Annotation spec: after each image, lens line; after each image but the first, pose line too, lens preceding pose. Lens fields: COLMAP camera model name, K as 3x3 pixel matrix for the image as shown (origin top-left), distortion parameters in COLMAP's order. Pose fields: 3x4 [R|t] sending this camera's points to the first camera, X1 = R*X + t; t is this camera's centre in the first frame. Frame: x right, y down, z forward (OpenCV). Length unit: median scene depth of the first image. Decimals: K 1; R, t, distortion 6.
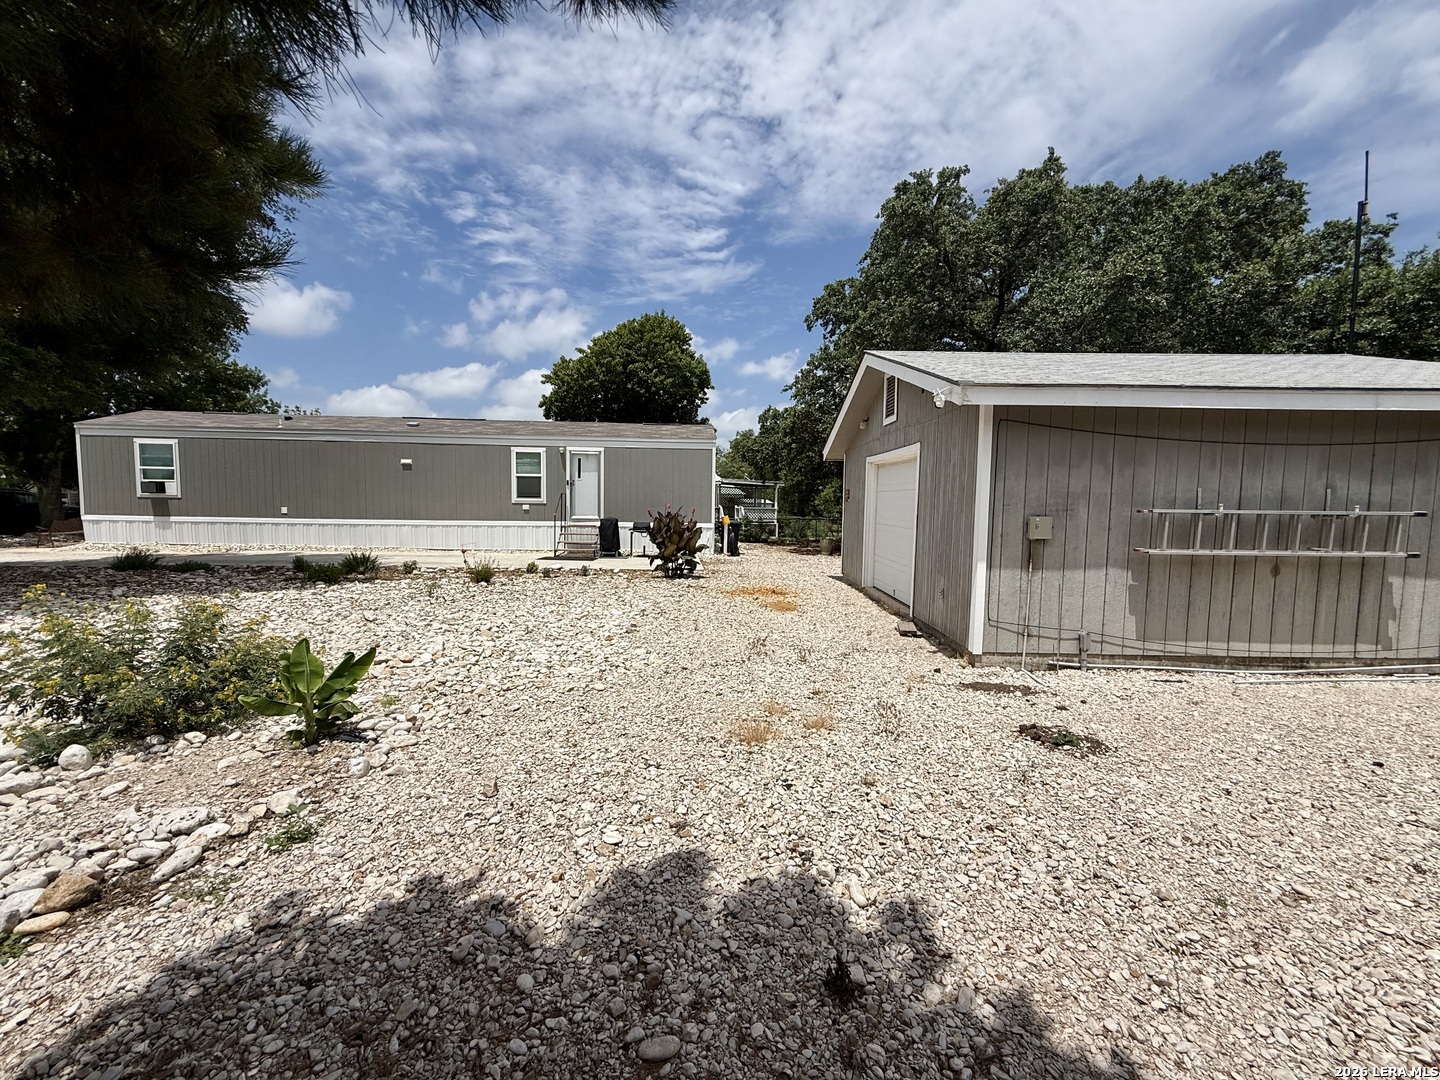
lens RADIAL K [[586.0, 0, 703.2], [0, 586.0, 548.5], [0, 0, 1]] dist [0.008602, 0.000042]
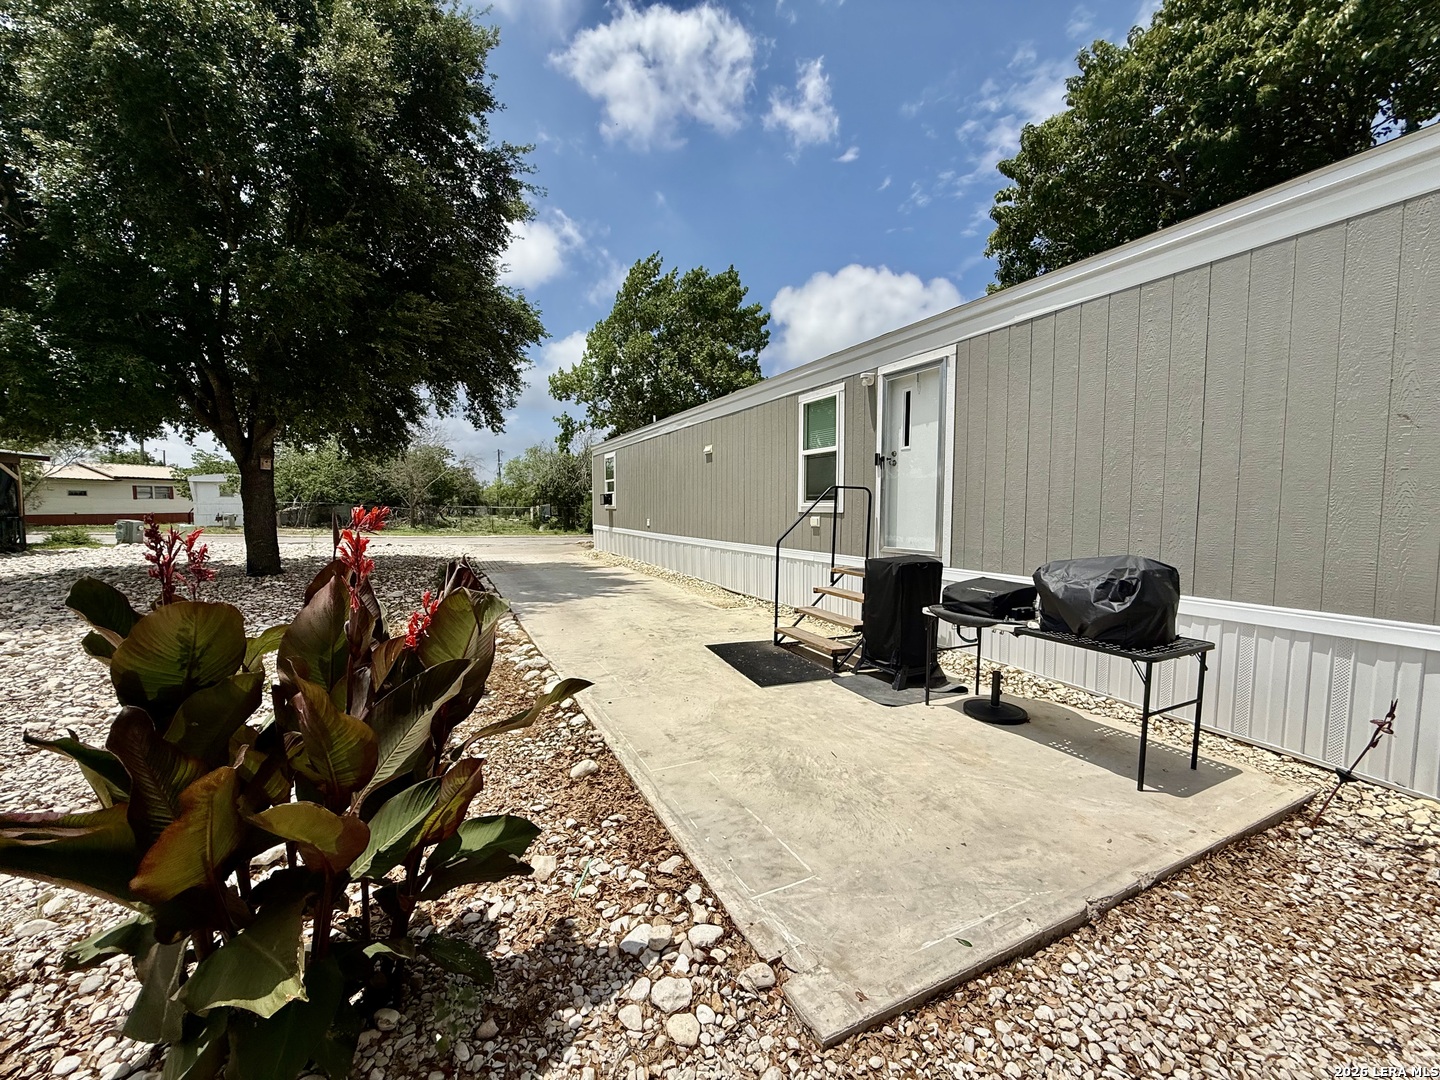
lens RADIAL K [[579.8, 0, 711.5], [0, 579.8, 543.4], [0, 0, 1]] dist [-0.000774, -0.000170]
pose [[0.375945, 0.045727, -0.925513, 0.089727], [-0.058116, 0.997979, 0.025701, -0.061113], [0.924818, 0.044125, 0.377843, 0.768503]]
